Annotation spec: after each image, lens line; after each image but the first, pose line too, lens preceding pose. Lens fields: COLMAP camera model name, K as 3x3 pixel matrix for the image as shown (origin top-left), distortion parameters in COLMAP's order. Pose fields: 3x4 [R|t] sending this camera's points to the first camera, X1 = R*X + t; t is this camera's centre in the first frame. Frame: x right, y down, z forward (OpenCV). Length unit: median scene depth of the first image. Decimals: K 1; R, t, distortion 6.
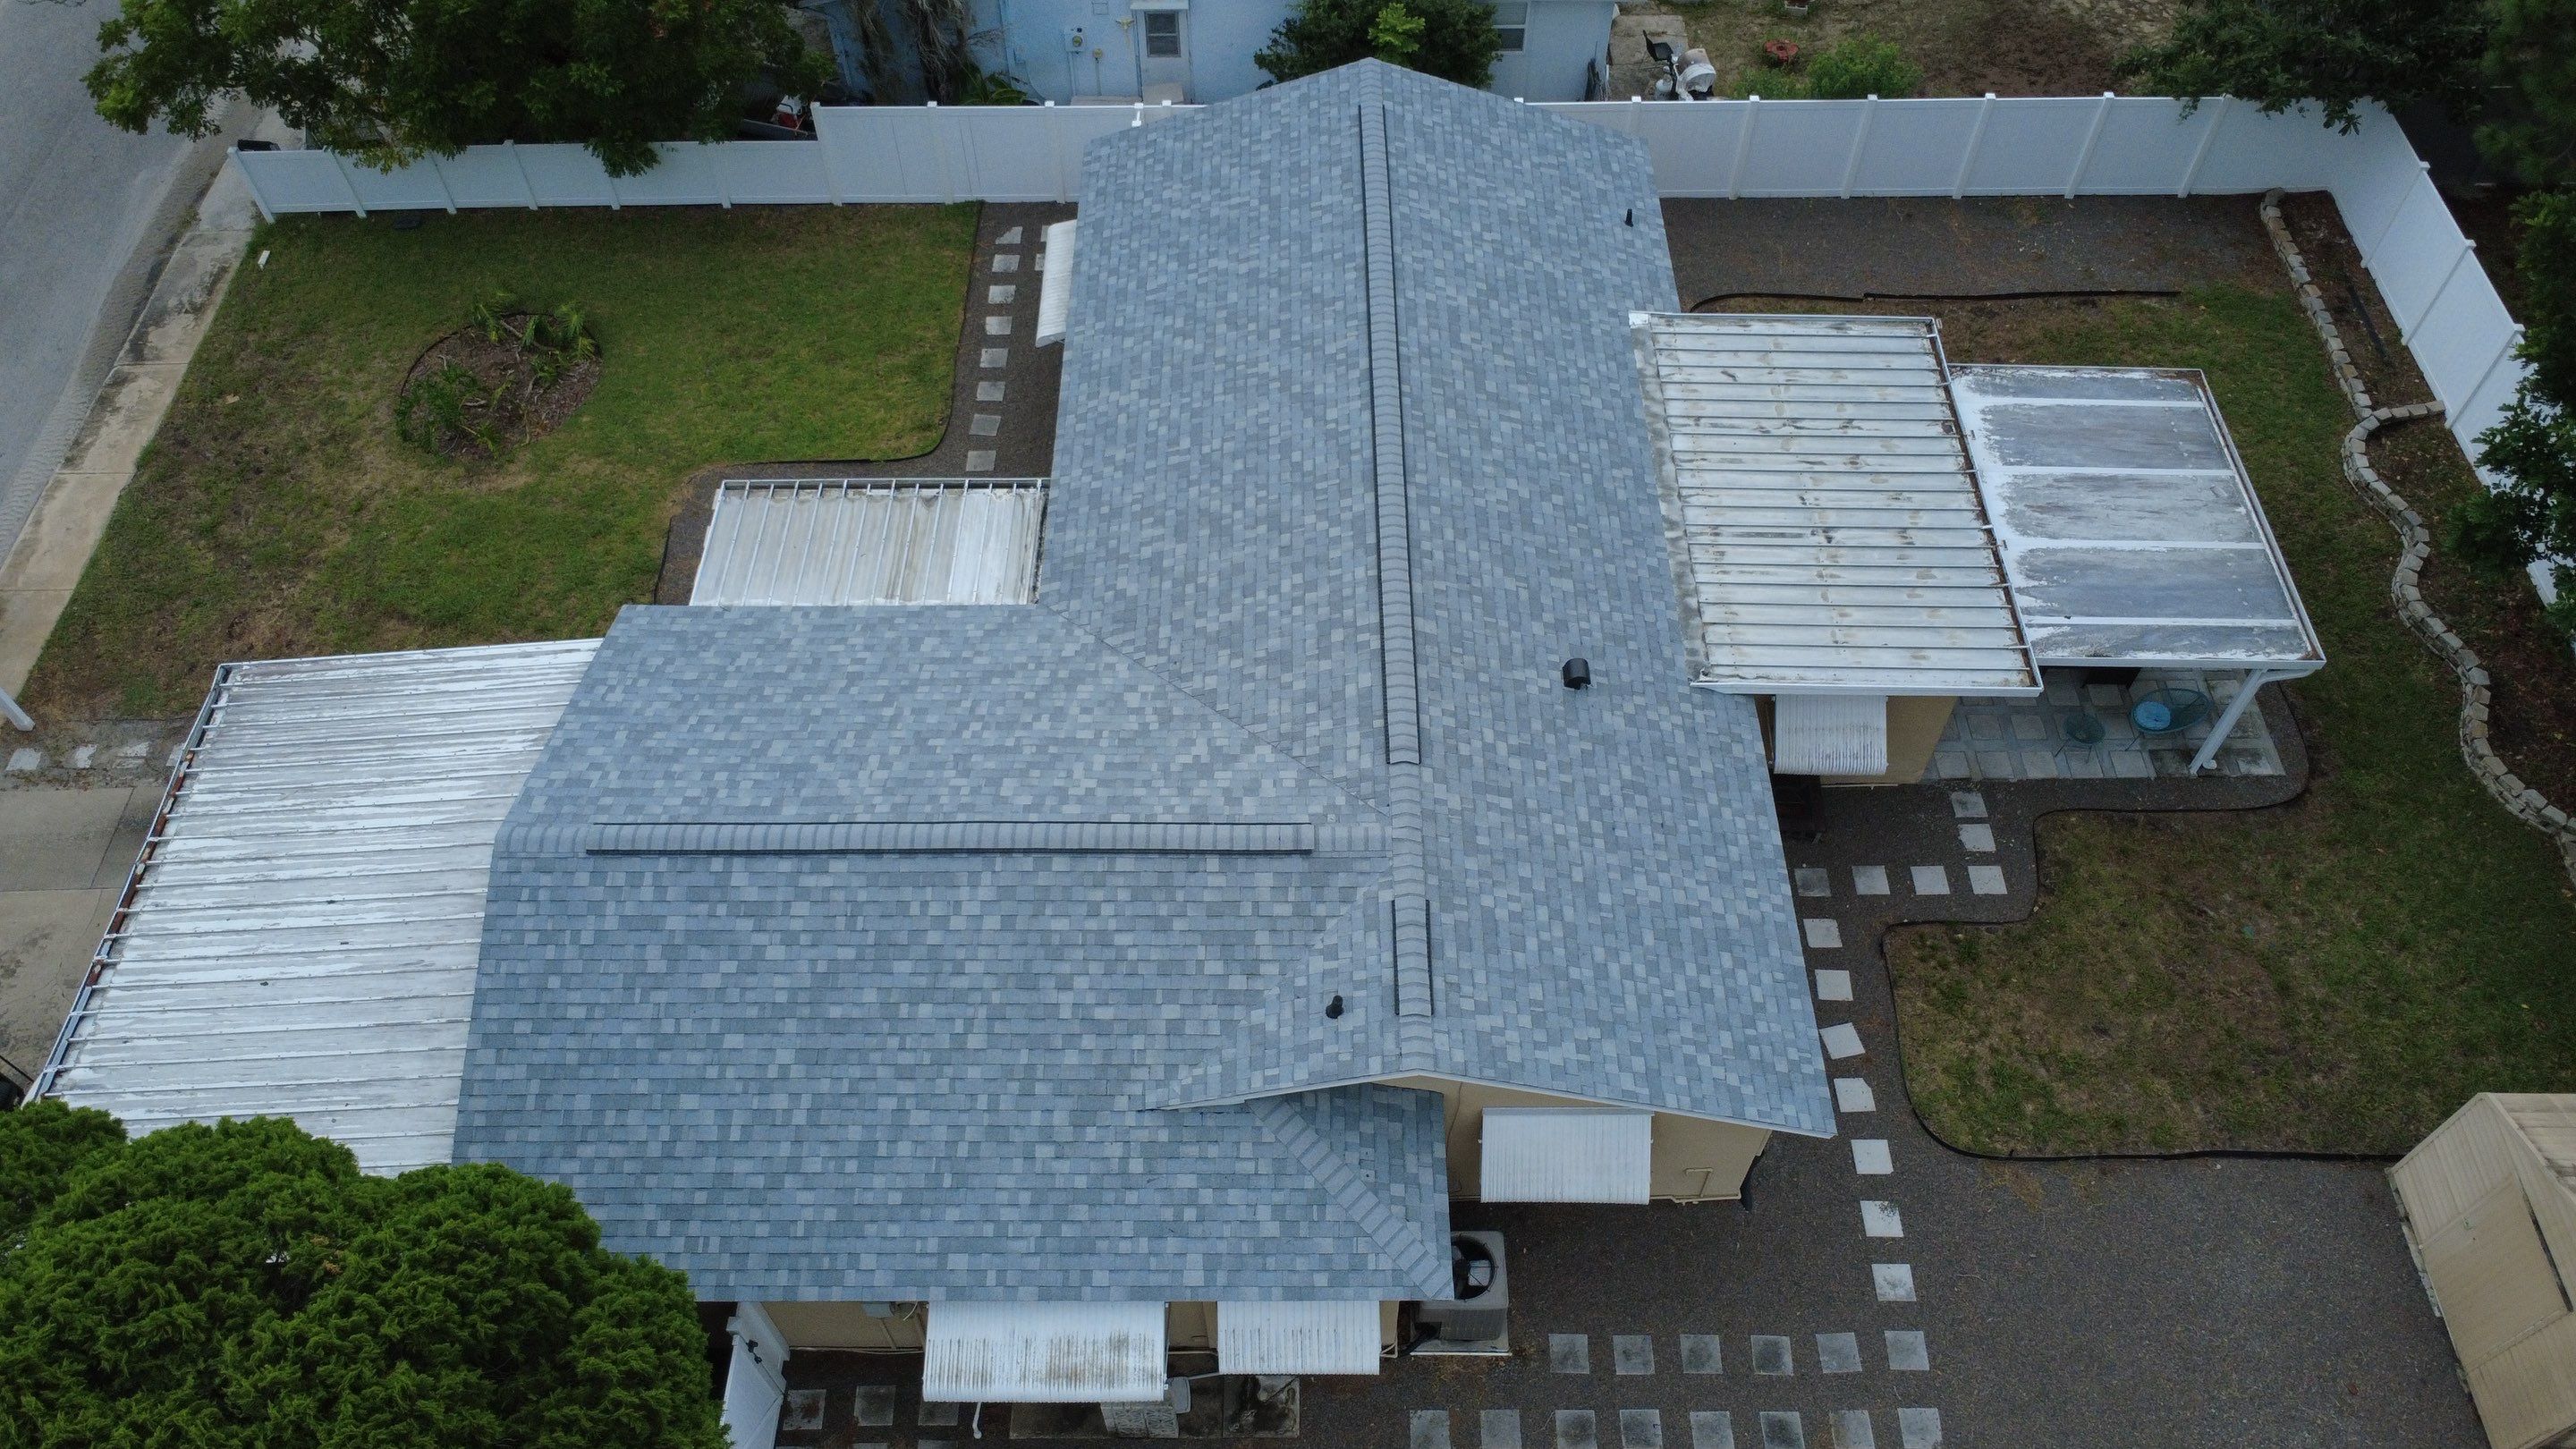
lens RADIAL K [[1875.3, 0, 1283.1], [0, 1875.3, 719.6], [0, 0, 1]] dist [-0.002020, 0.005848]
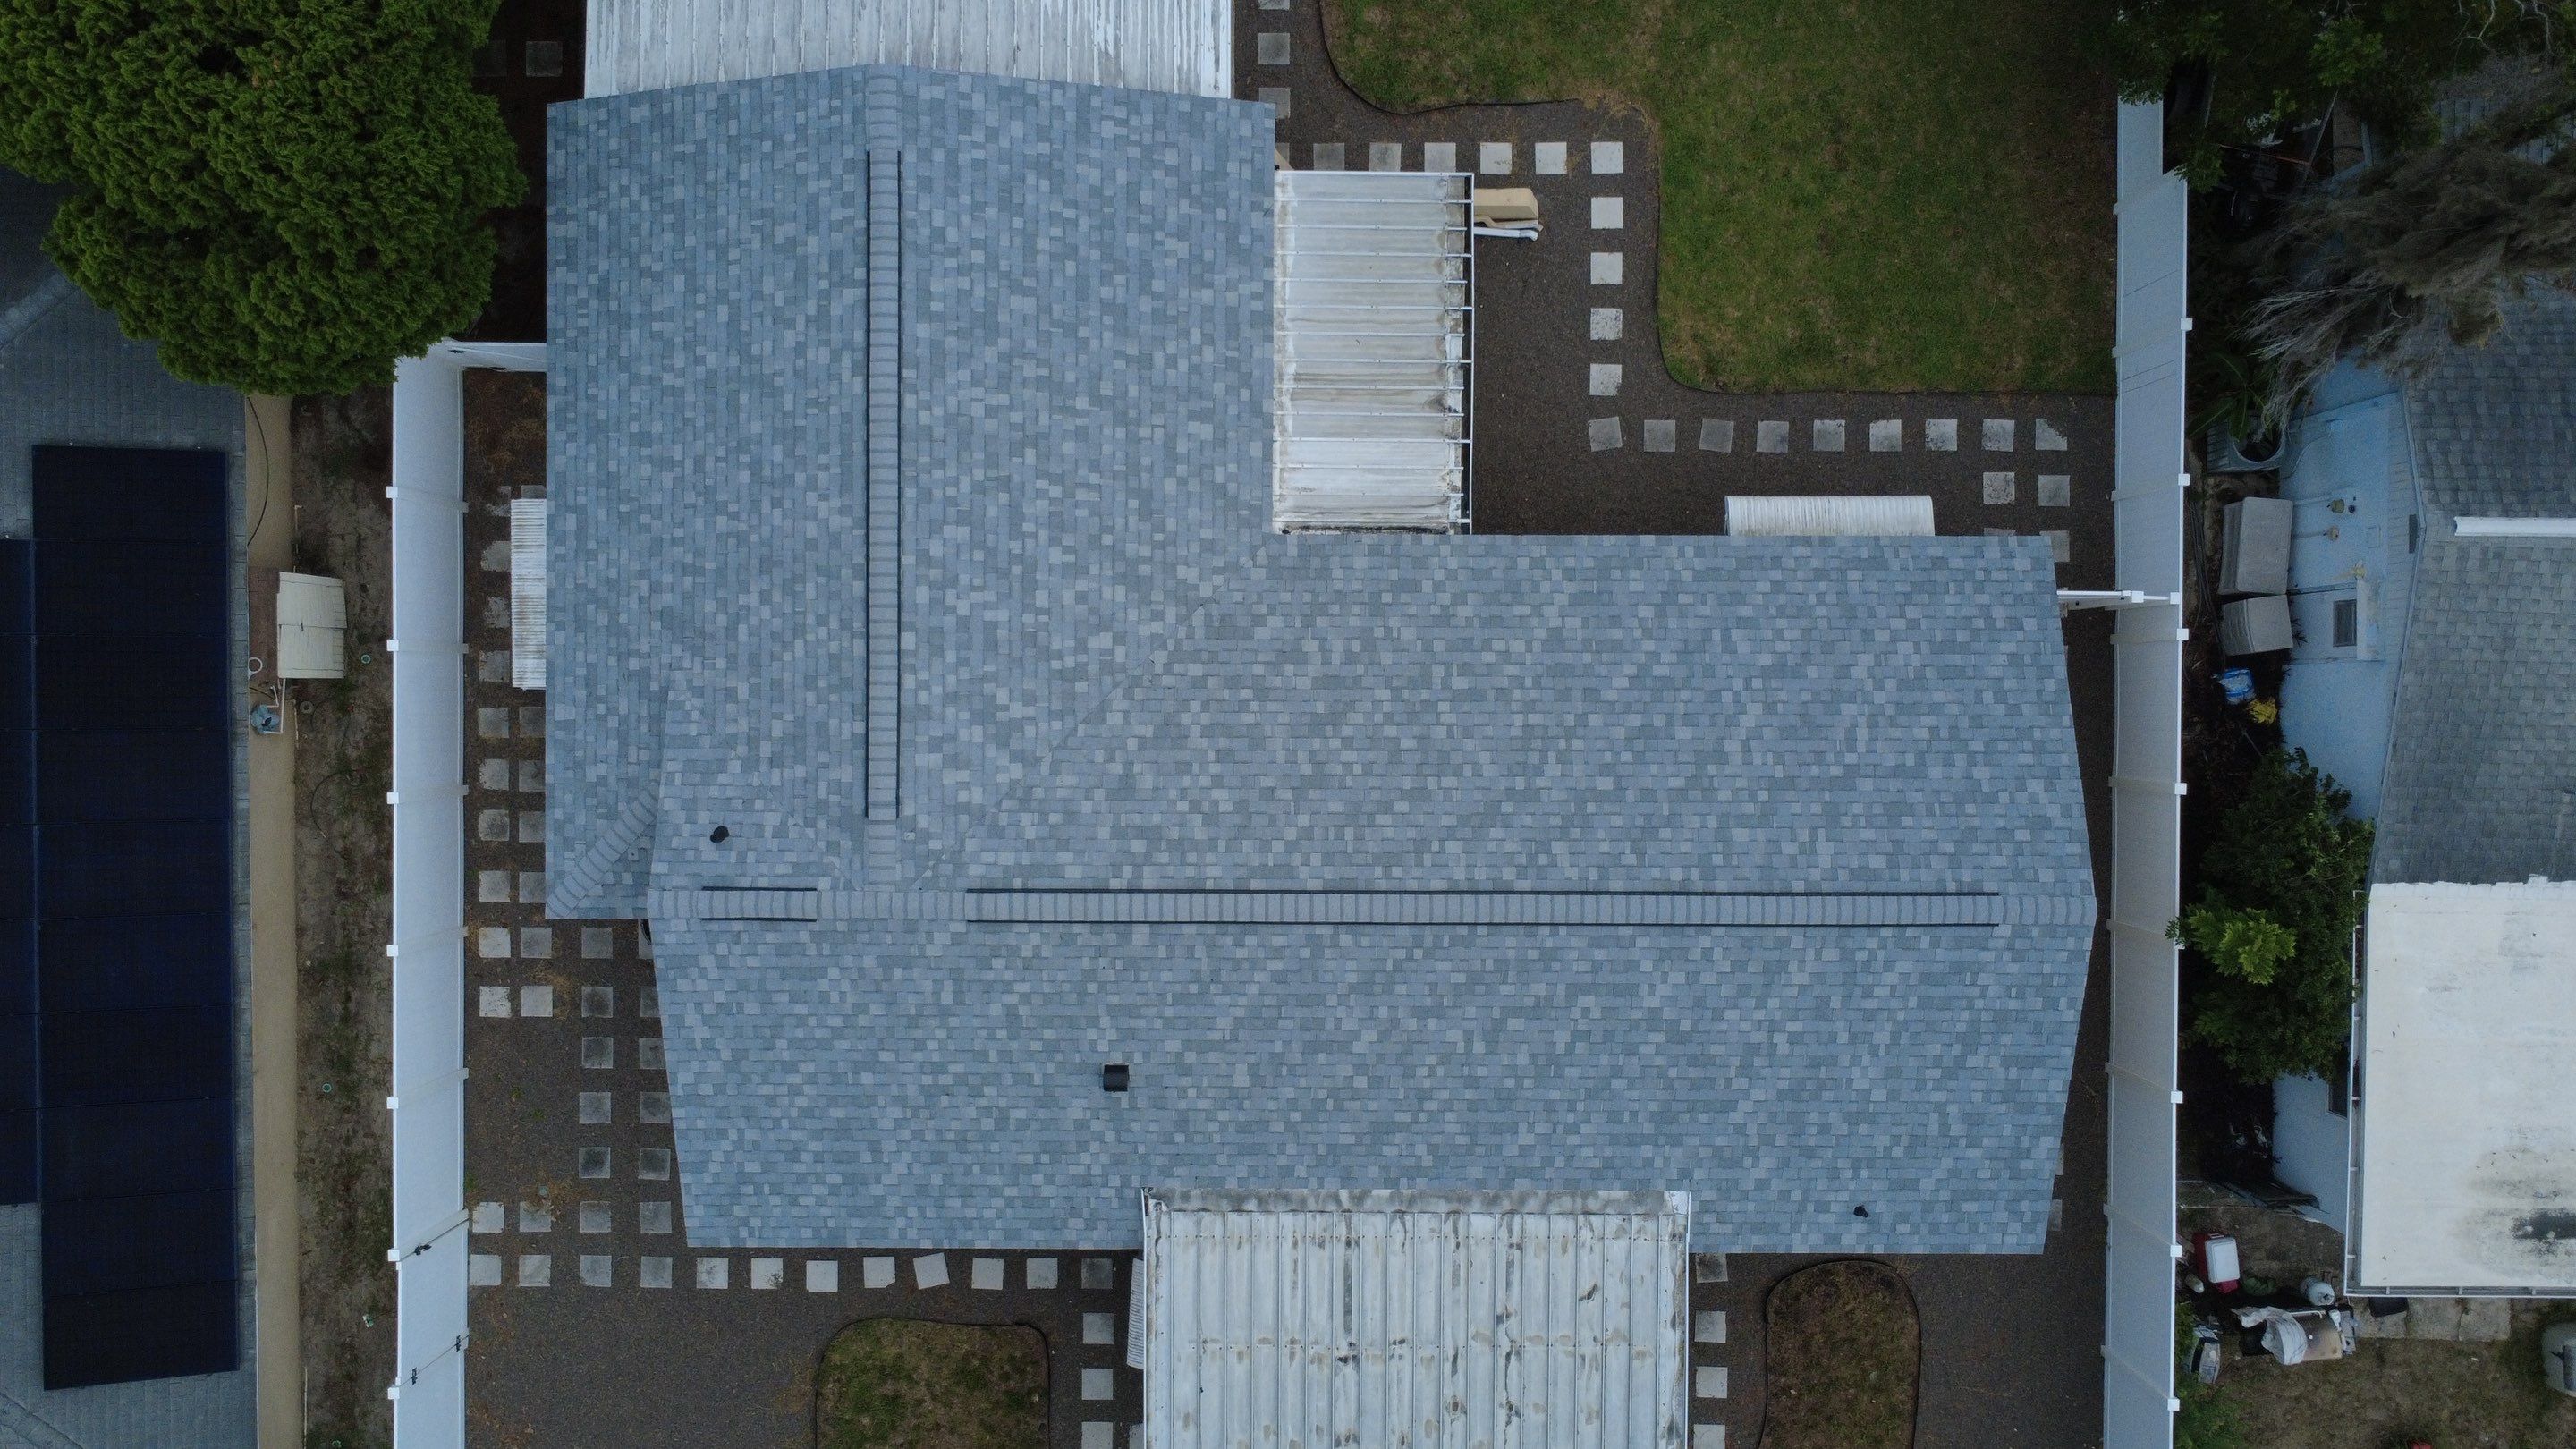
lens RADIAL K [[1875.3, 0, 1285.0], [0, 1875.3, 721.6], [0, 0, 1]] dist [-0.002020, 0.005848]
pose [[-0.004330, 0.999802, 0.019430, -0.052828], [-0.797130, -0.015183, 0.603617, -0.655777], [0.603792, -0.012875, 0.797038, 0.230449]]
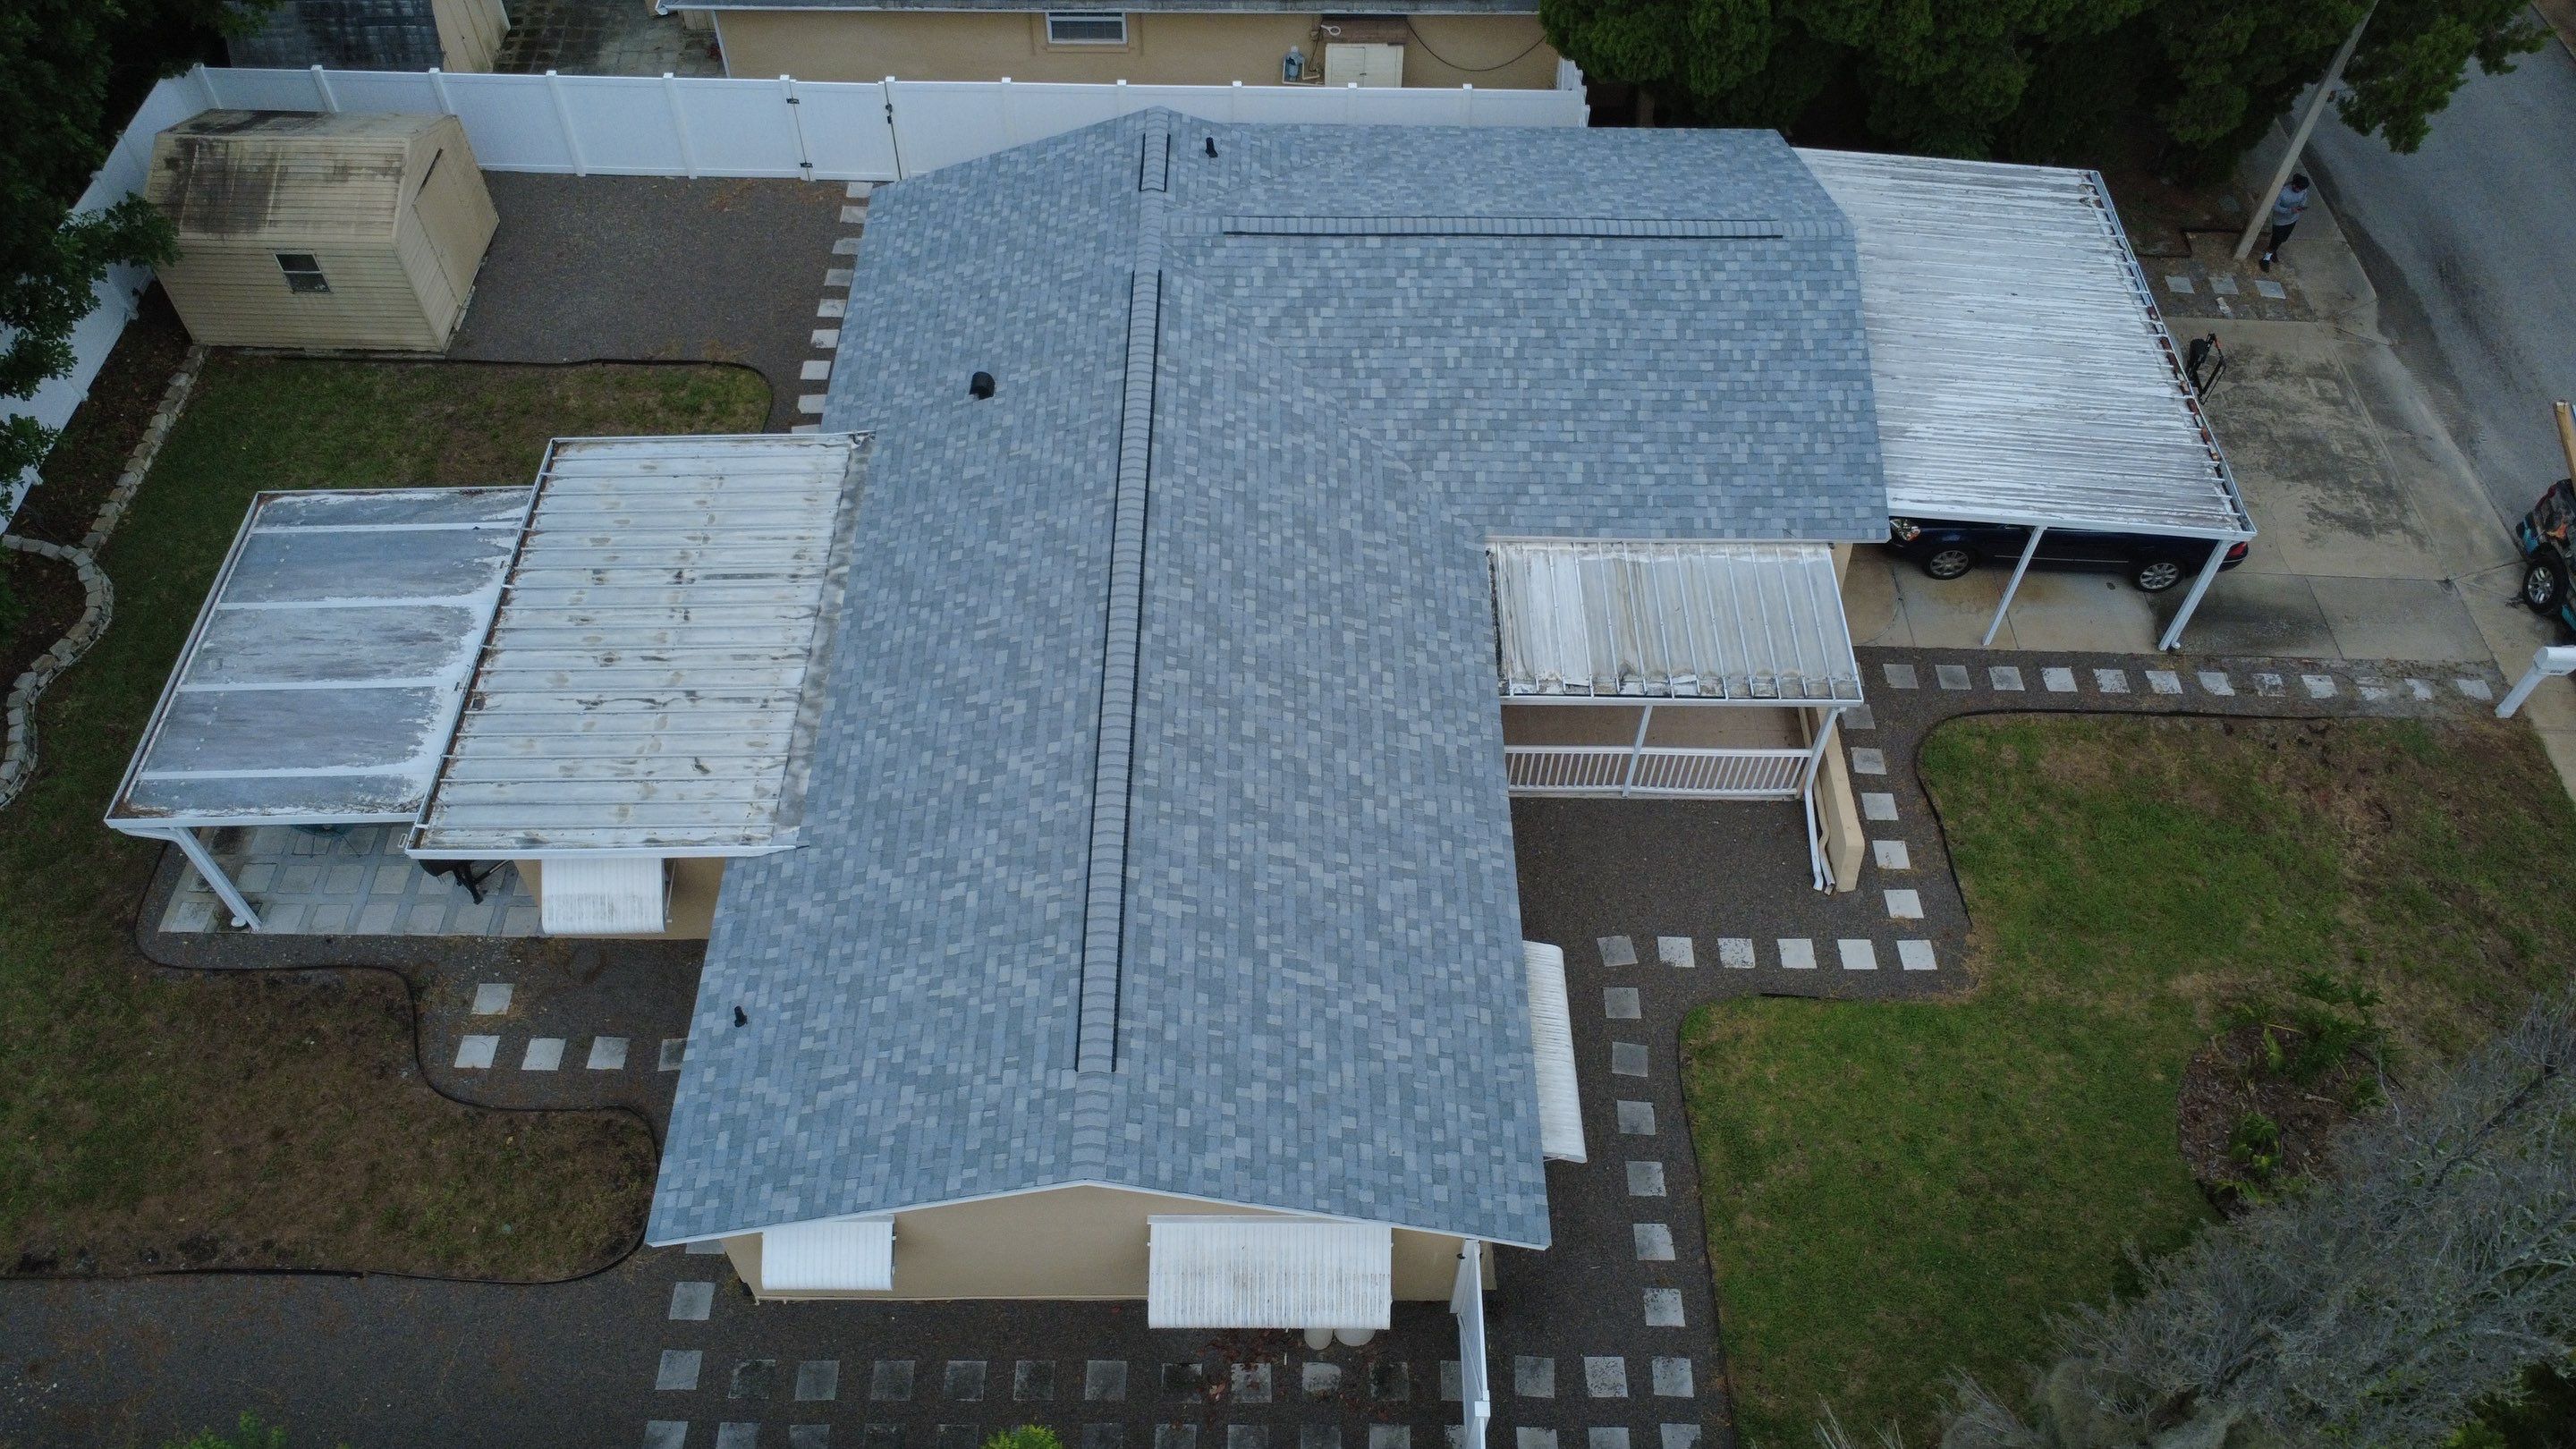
lens RADIAL K [[1875.3, 0, 1284.0], [0, 1875.3, 722.5], [0, 0, 1]] dist [-0.002020, 0.005848]
pose [[-0.999979, -0.002197, -0.006120, -0.016103], [-0.005333, -0.261515, 0.965185, -1.073711], [-0.003721, 0.965197, 0.261498, 0.835055]]
